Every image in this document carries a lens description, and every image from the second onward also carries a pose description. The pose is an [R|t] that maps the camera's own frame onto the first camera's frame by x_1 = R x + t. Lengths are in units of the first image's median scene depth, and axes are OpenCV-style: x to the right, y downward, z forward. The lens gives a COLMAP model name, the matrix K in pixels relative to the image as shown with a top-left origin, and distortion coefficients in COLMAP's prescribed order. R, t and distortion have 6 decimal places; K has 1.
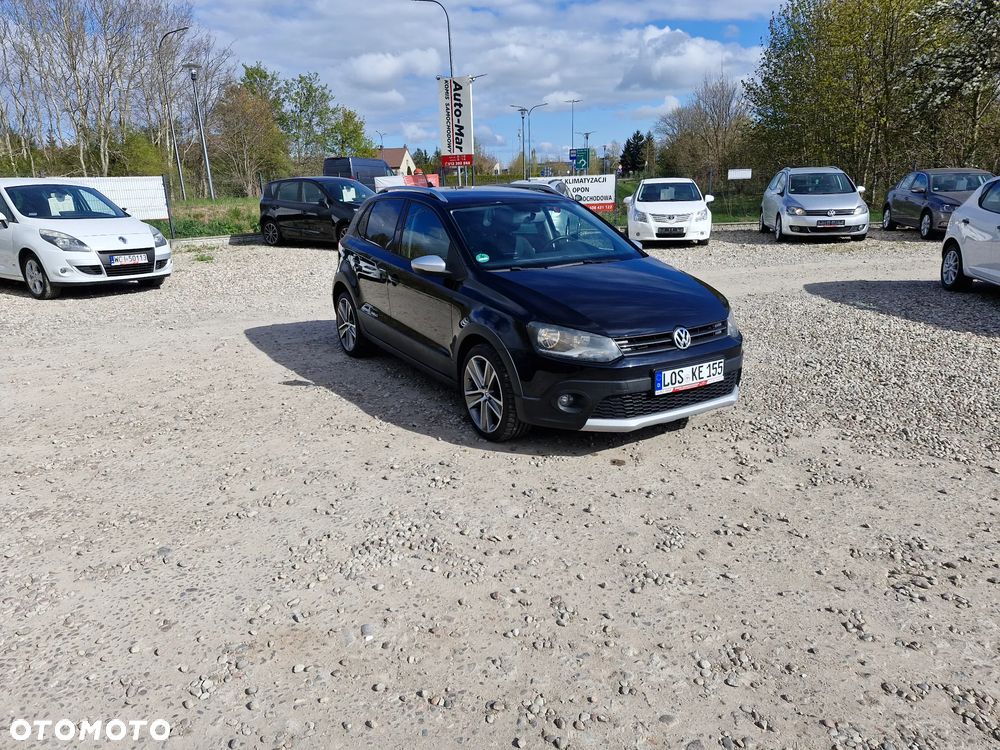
lens RADIAL K [[683.4, 0, 500.9], [0, 683.4, 369.2], [0, 0, 1]] dist [0.057730, -0.053606]
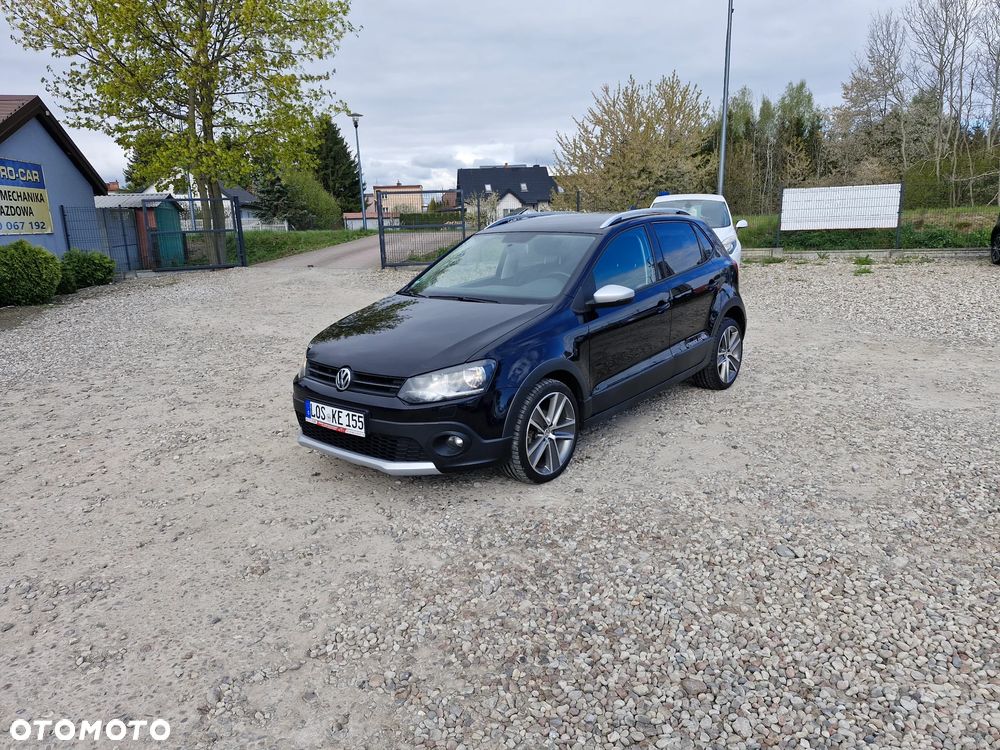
lens RADIAL K [[683.4, 0, 493.1], [0, 683.4, 375.4], [0, 0, 1]] dist [0.057730, -0.053606]
pose [[0.326386, 0.231868, -0.916356, 1.213991], [-0.224009, 0.960804, 0.163328, -0.254399], [0.918309, 0.151964, 0.365534, 0.825645]]
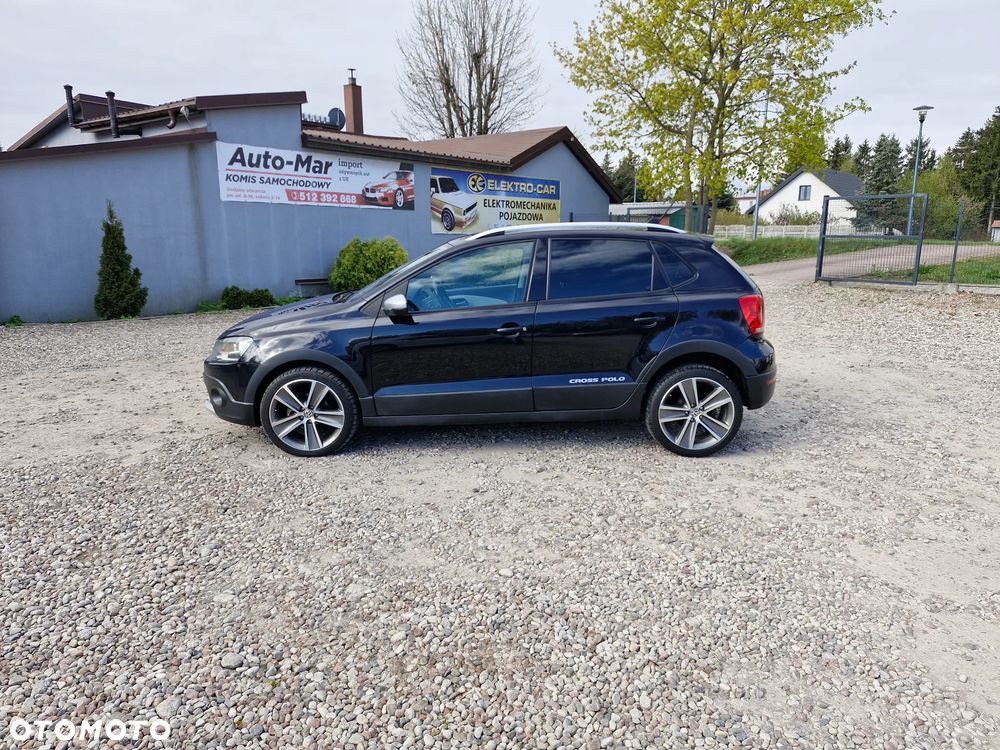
lens RADIAL K [[683.4, 0, 489.8], [0, 683.4, 374.3], [0, 0, 1]] dist [0.057730, -0.053606]
pose [[-0.530475, 0.200111, -0.823743, 1.111388], [-0.203883, 0.913095, 0.353114, -0.557777], [0.822818, 0.355265, -0.443575, 2.022699]]
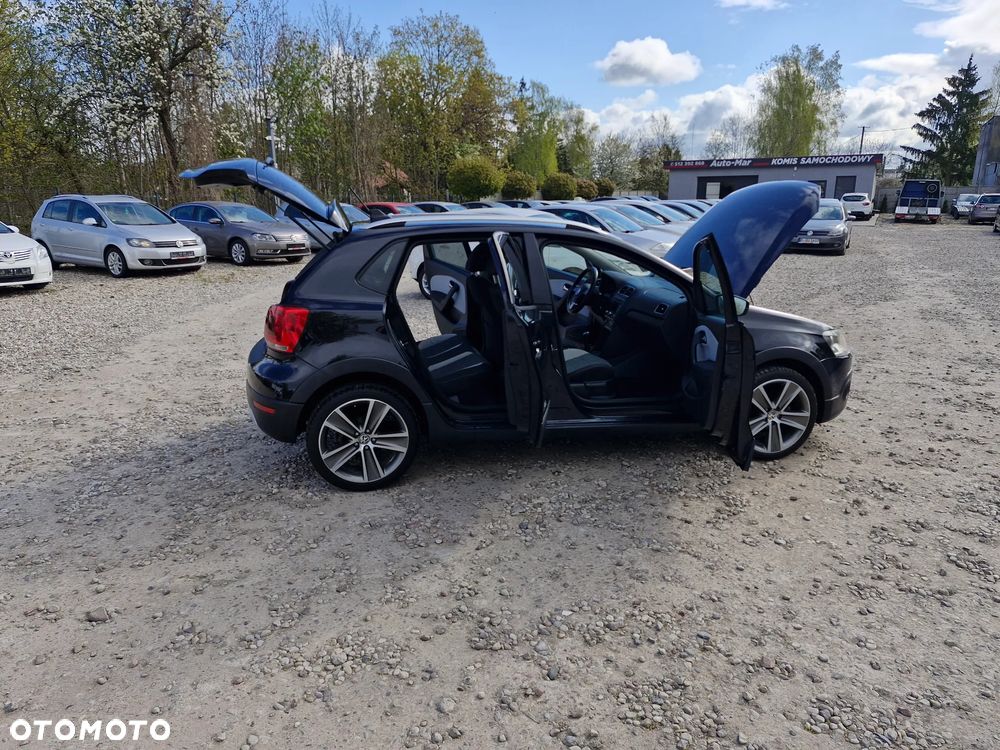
lens RADIAL K [[683.4, 0, 504.9], [0, 683.4, 366.9], [0, 0, 1]] dist [0.057730, -0.053606]
pose [[0.317740, -0.192664, 0.928397, -1.170819], [0.235466, 0.964499, 0.119569, -0.273909], [-0.918475, 0.180614, 0.351826, 1.091444]]
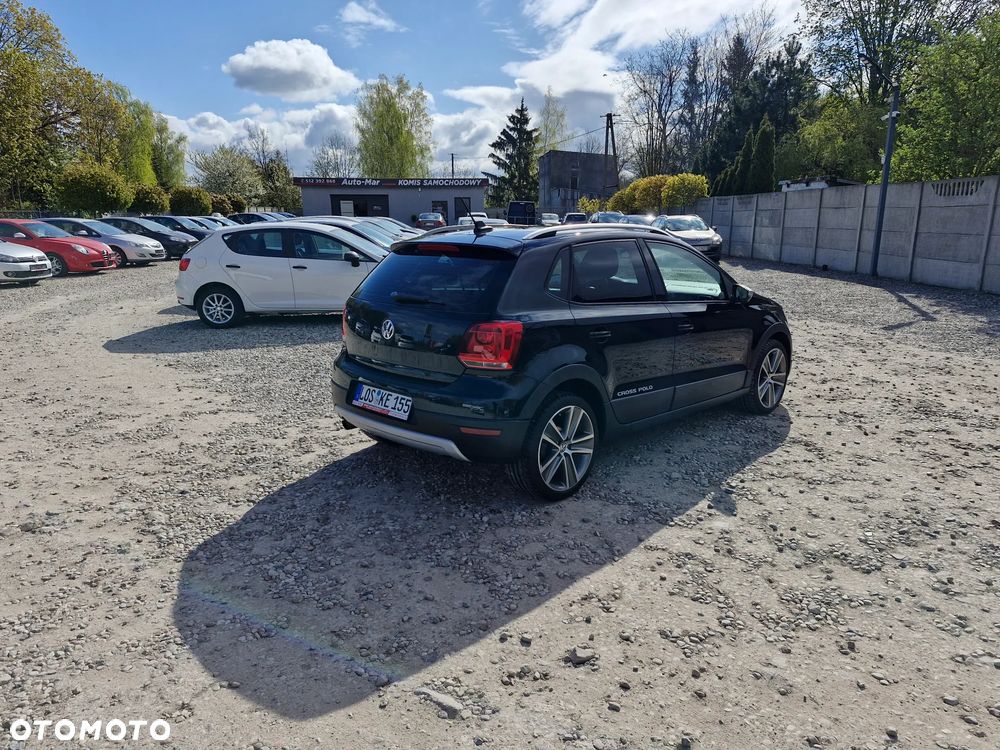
lens RADIAL K [[683.4, 0, 509.3], [0, 683.4, 386.9], [0, 0, 1]] dist [0.057730, -0.053606]
pose [[-0.247366, -0.199788, 0.948101, -1.242010], [0.261727, 0.928358, 0.263914, -0.460189], [-0.932904, 0.313427, -0.177354, 1.837391]]
